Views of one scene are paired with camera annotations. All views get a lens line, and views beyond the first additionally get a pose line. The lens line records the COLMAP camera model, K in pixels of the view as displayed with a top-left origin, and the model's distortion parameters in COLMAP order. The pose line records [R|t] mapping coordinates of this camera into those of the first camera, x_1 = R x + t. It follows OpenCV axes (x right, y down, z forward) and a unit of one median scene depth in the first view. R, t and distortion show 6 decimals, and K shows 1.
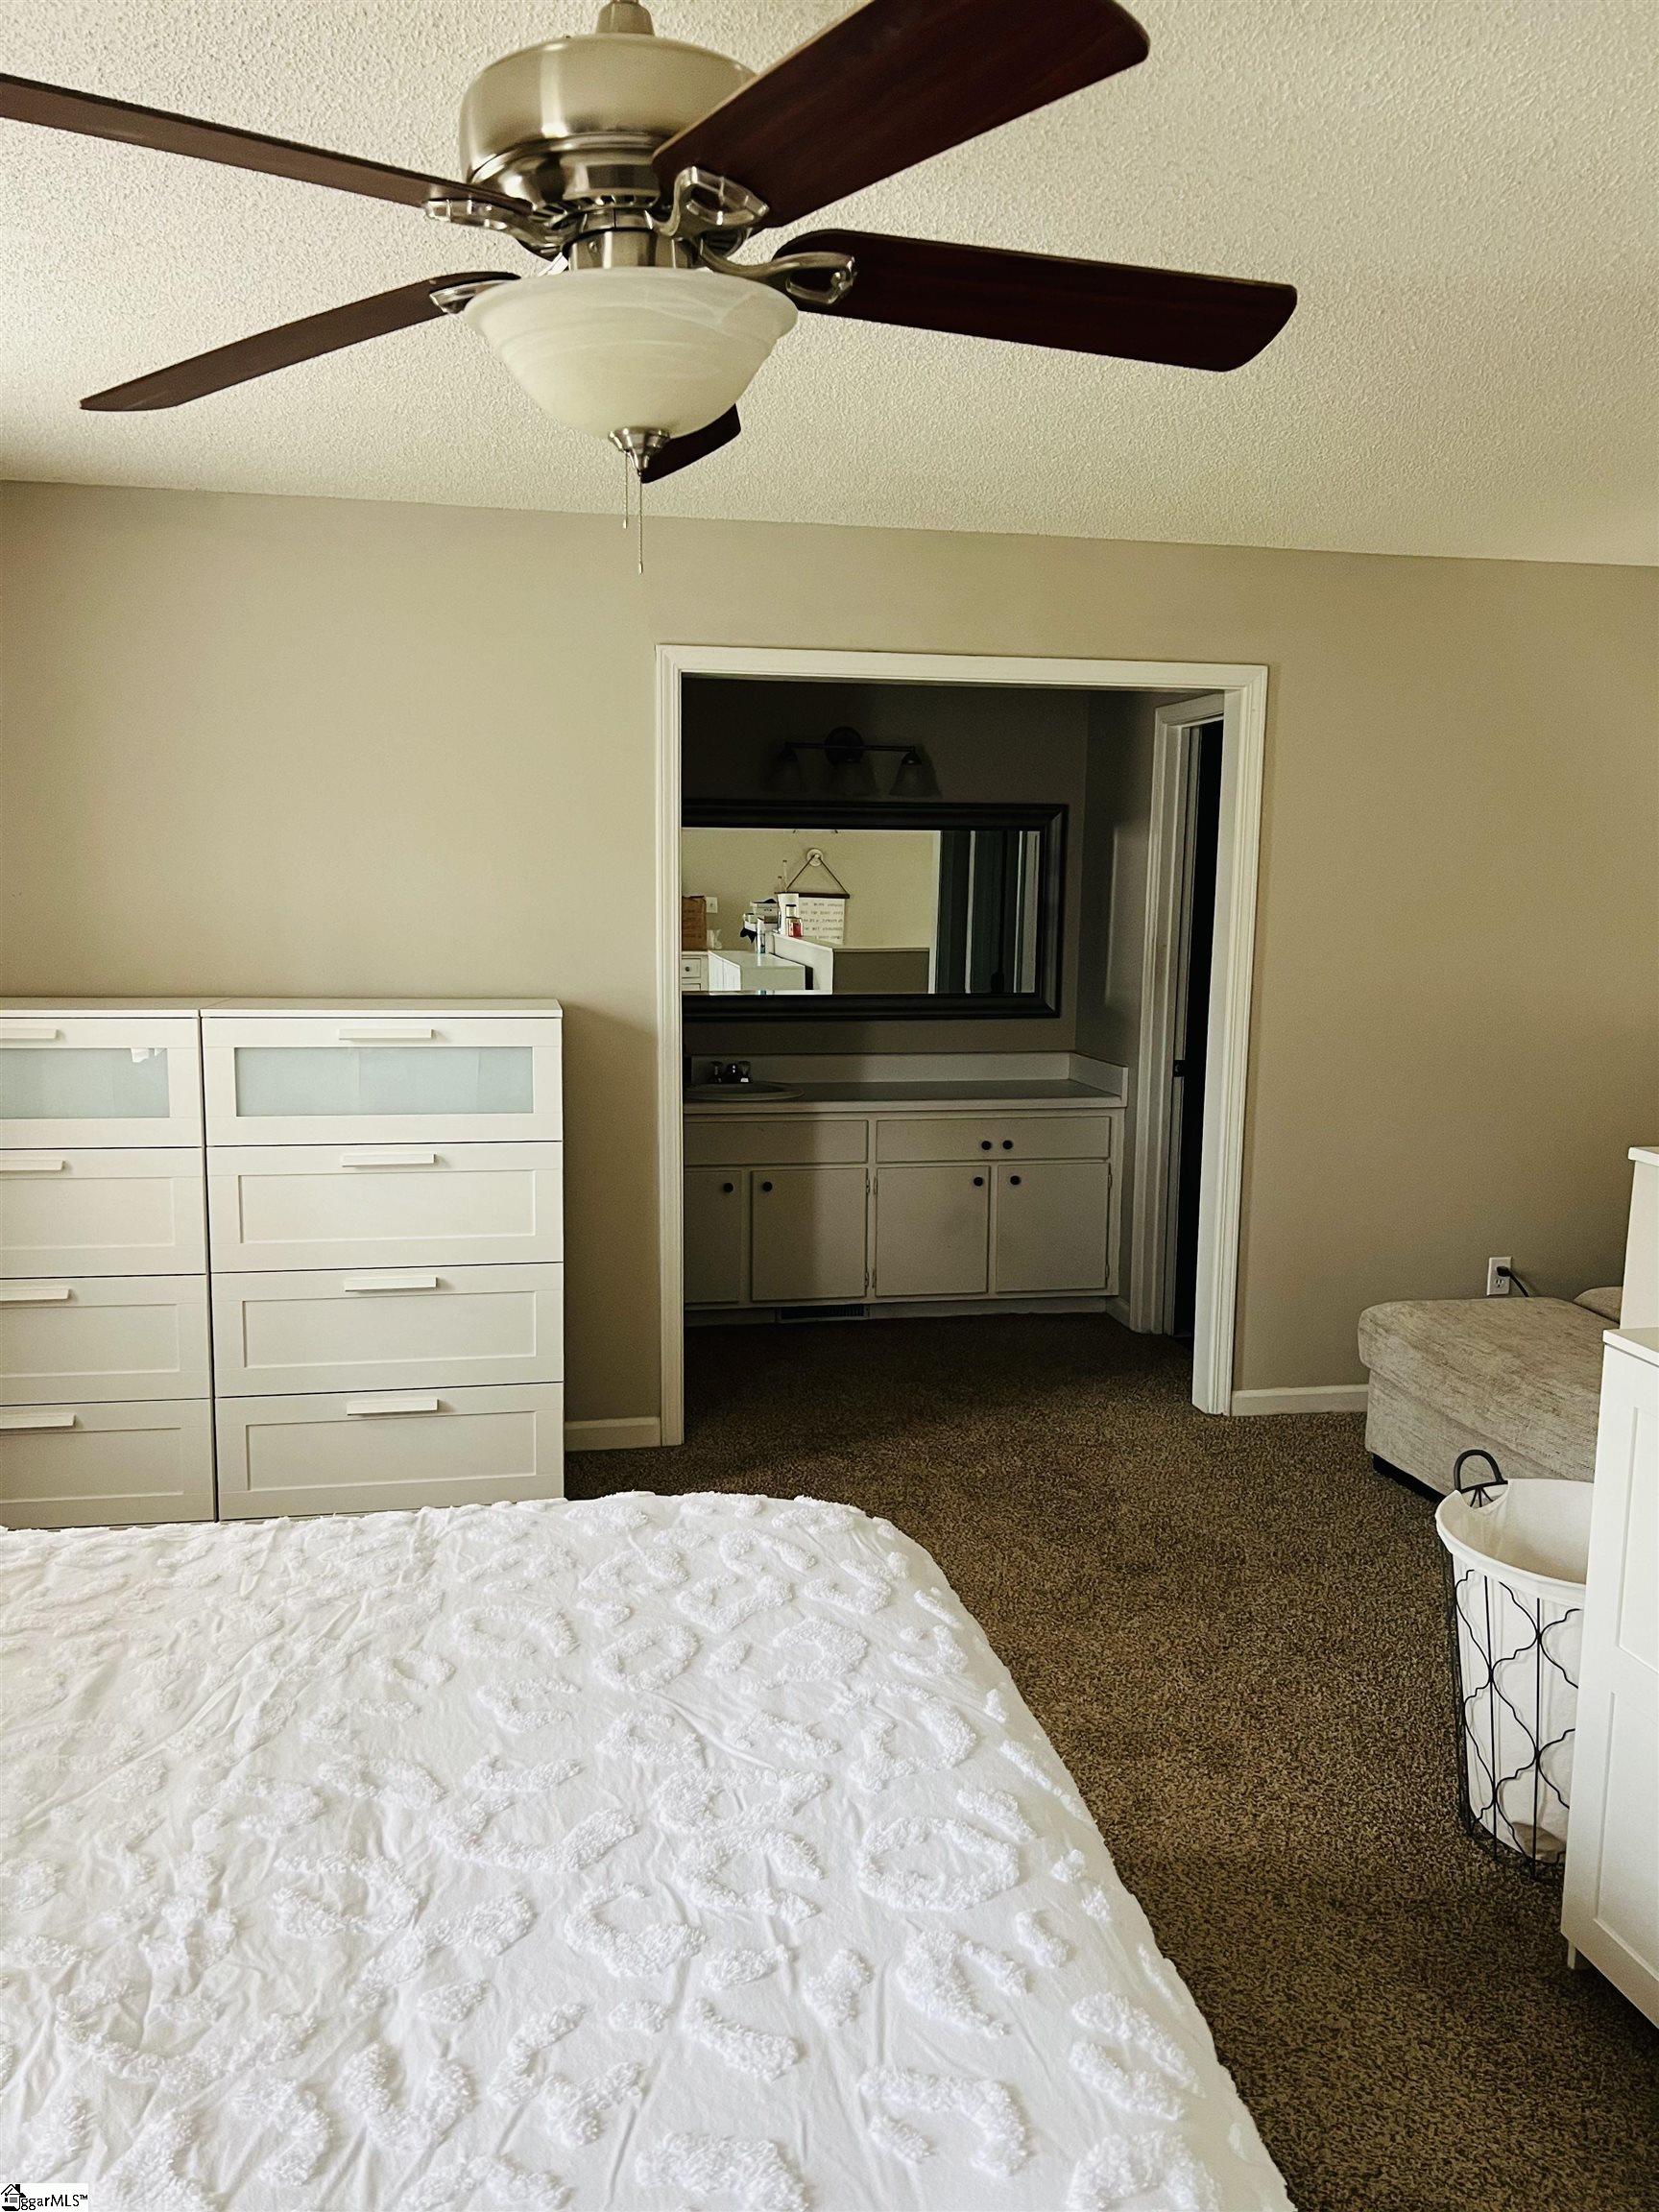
lens RADIAL K [[1671.0, 0, 826.8], [0, 1671.0, 1120.9], [0, 0, 1]] dist [0.050245, -0.035208]
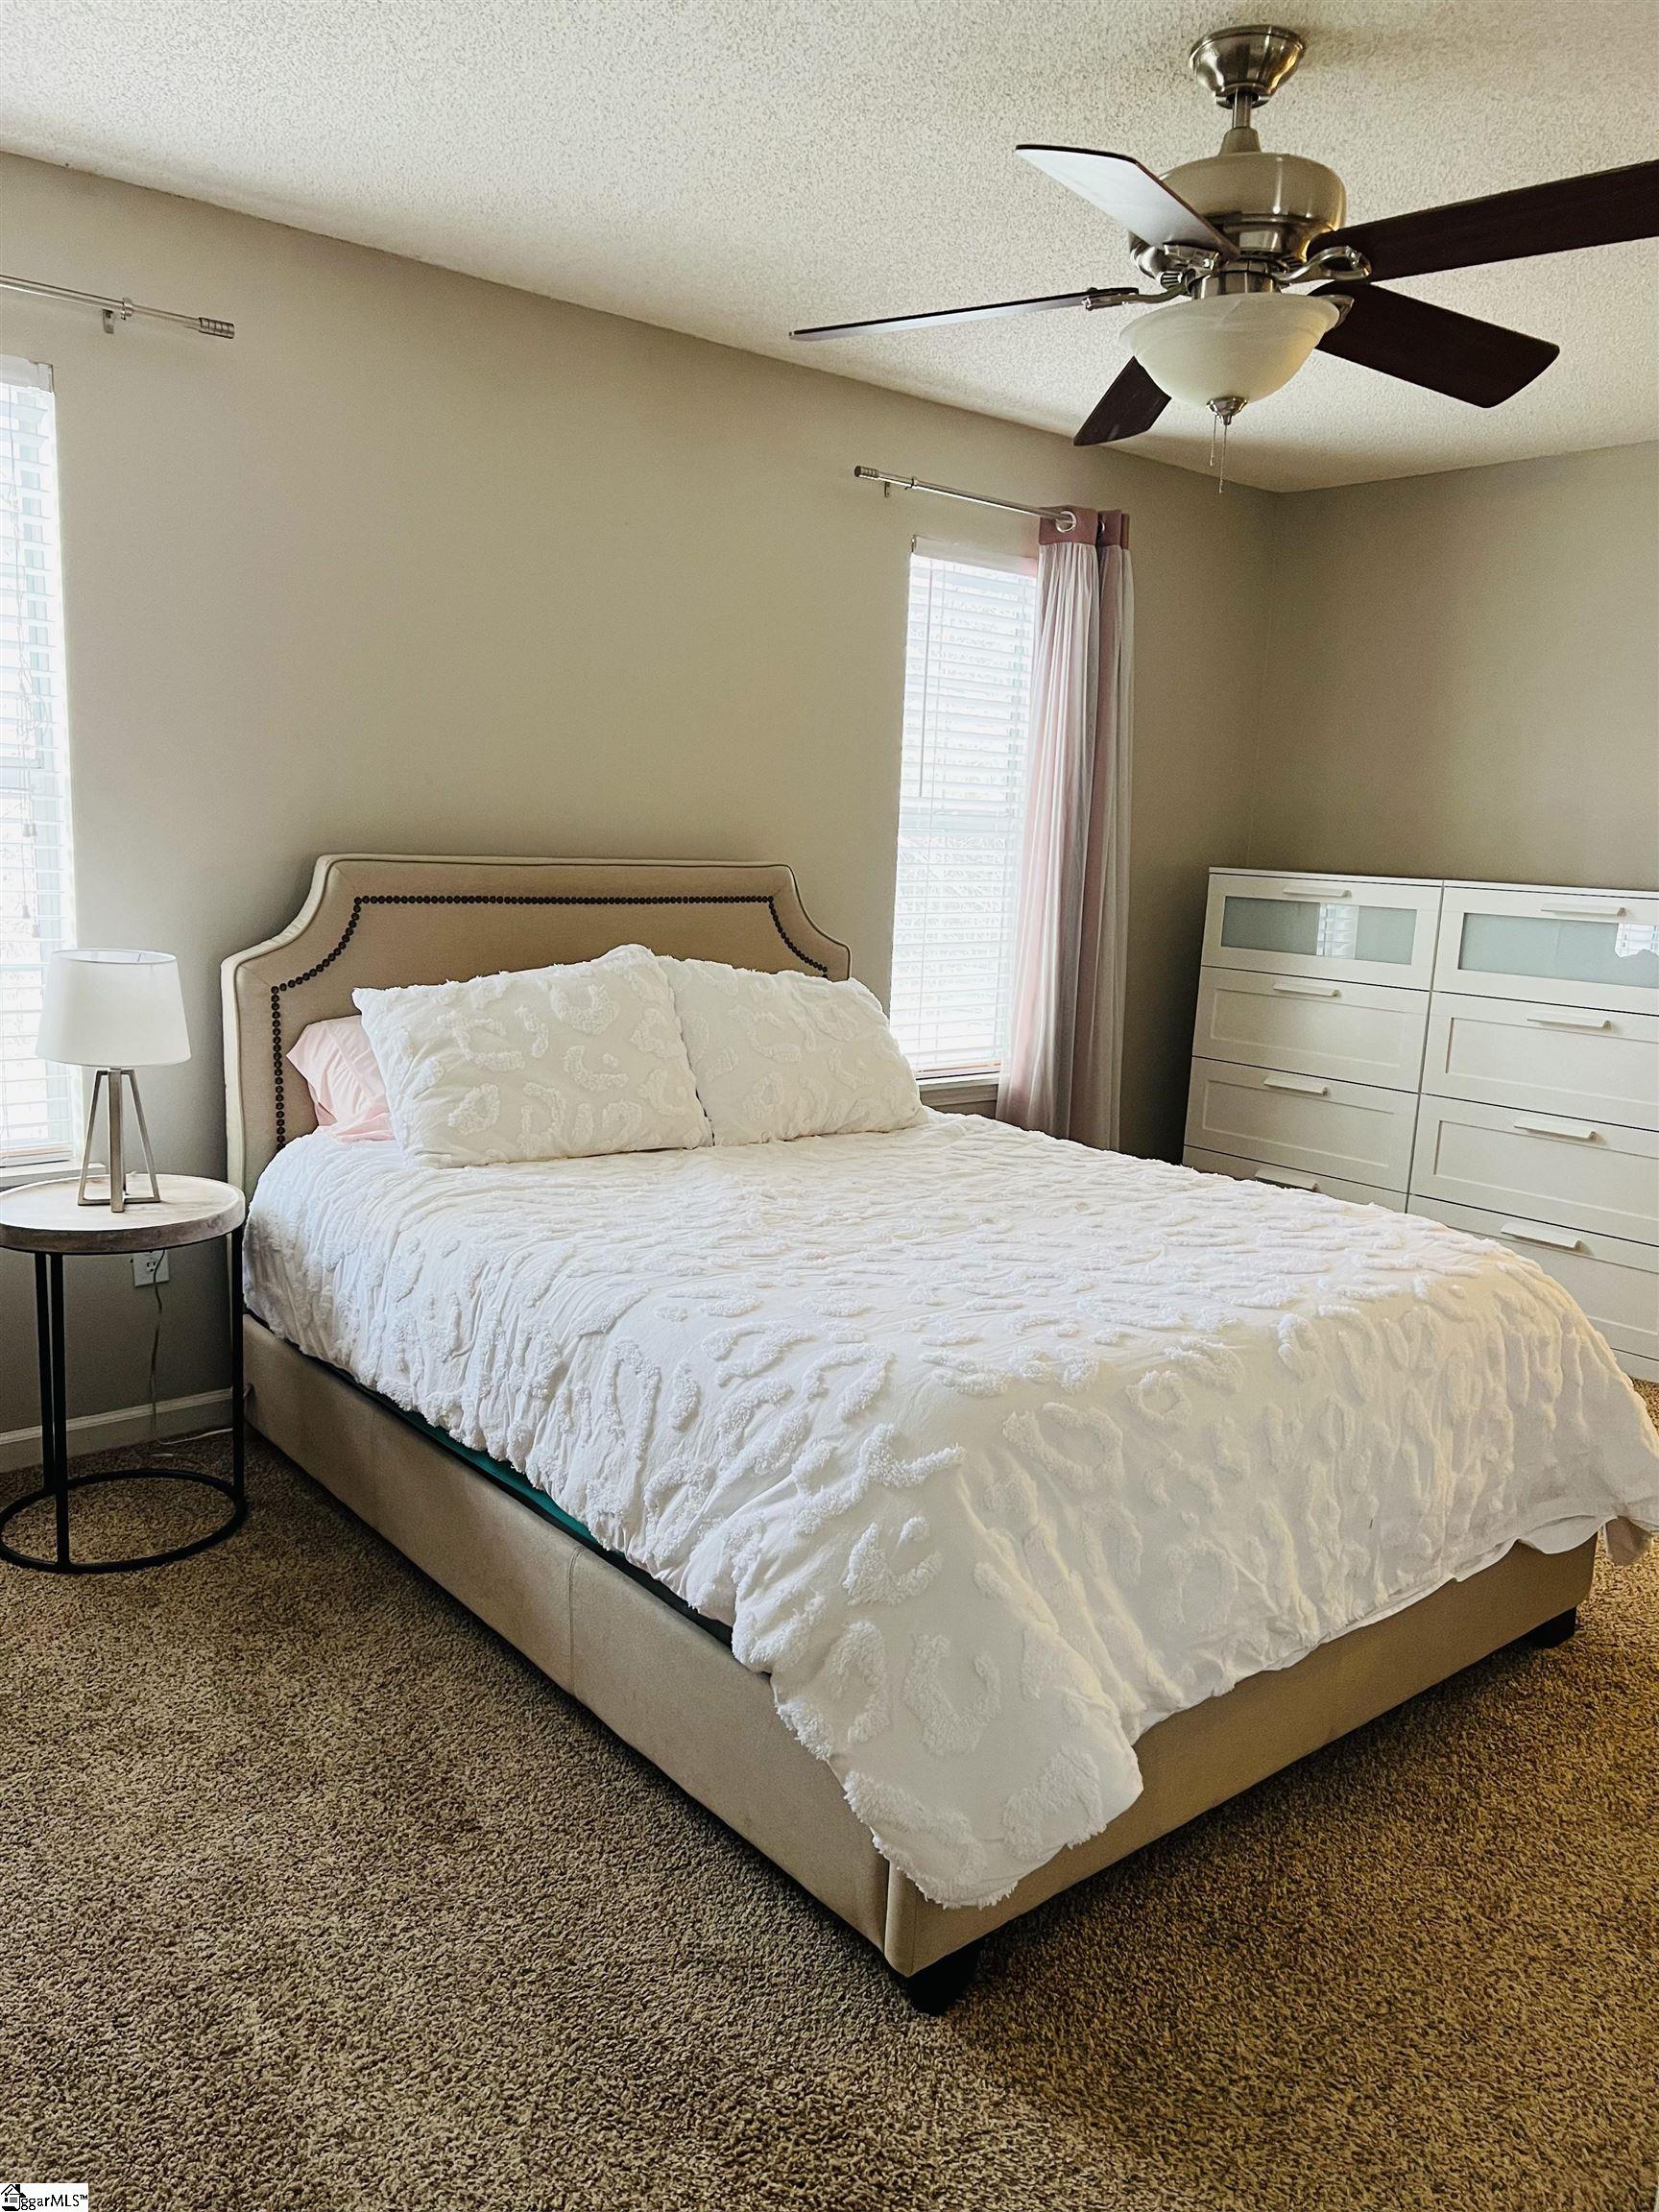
lens RADIAL K [[1671.0, 0, 828.9], [0, 1671.0, 1100.3], [0, 0, 1]] dist [0.050245, -0.035208]
pose [[0.505722, 0.148928, -0.849745, 0.487148], [-0.159325, 0.984167, 0.077665, 0.070383], [0.847857, 0.096108, 0.521442, -0.024400]]
